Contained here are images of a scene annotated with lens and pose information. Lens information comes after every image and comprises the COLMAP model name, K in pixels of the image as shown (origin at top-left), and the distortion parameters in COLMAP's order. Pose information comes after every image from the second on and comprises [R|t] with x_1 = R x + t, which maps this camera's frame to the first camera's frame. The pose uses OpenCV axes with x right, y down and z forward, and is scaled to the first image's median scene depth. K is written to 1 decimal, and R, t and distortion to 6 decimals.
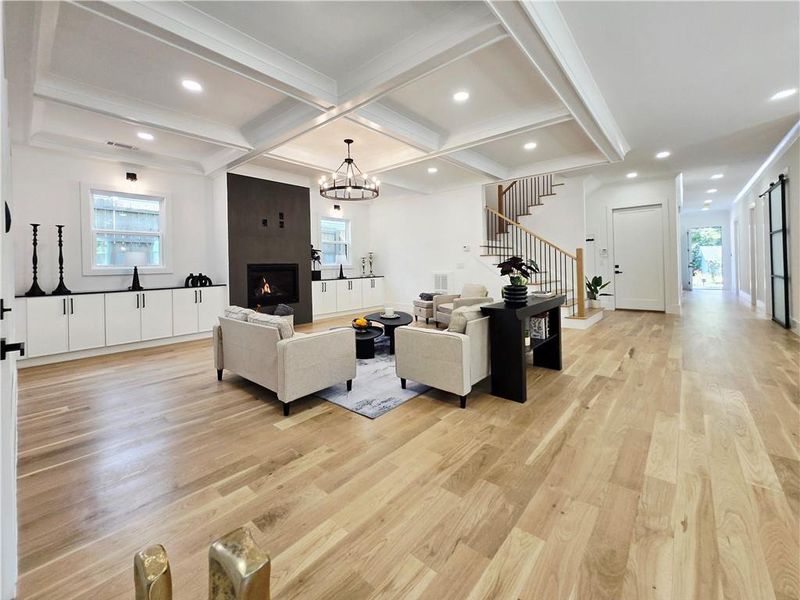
lens RADIAL K [[328.9, 0, 402.7], [0, 328.9, 264.6], [0, 0, 1]] dist [-0.001470, -0.000047]
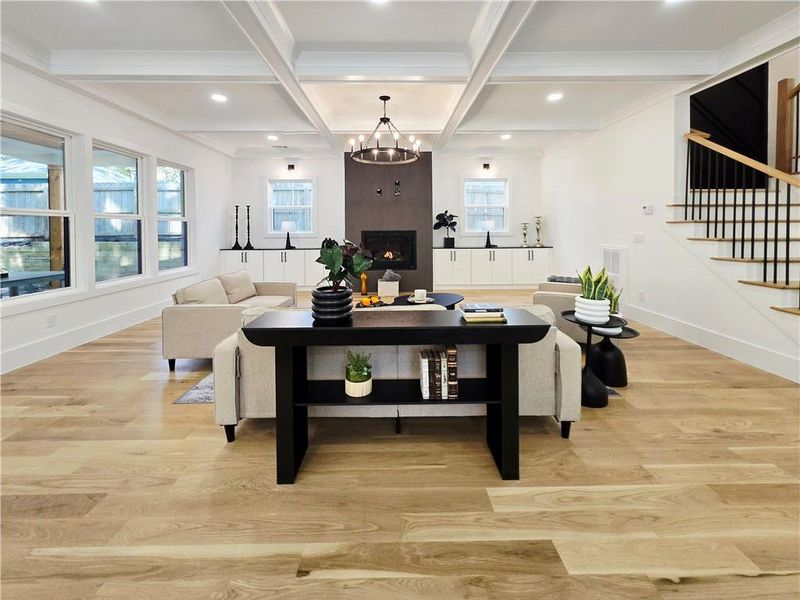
lens RADIAL K [[325.4, 0, 400.5], [0, 325.4, 236.0], [0, 0, 1]] dist [0.000271, -0.000168]
pose [[0.670755, 0.031990, -0.740989, 0.518707], [-0.006903, 0.999295, 0.036893, -0.031213], [0.741647, -0.019631, 0.670503, 0.424266]]
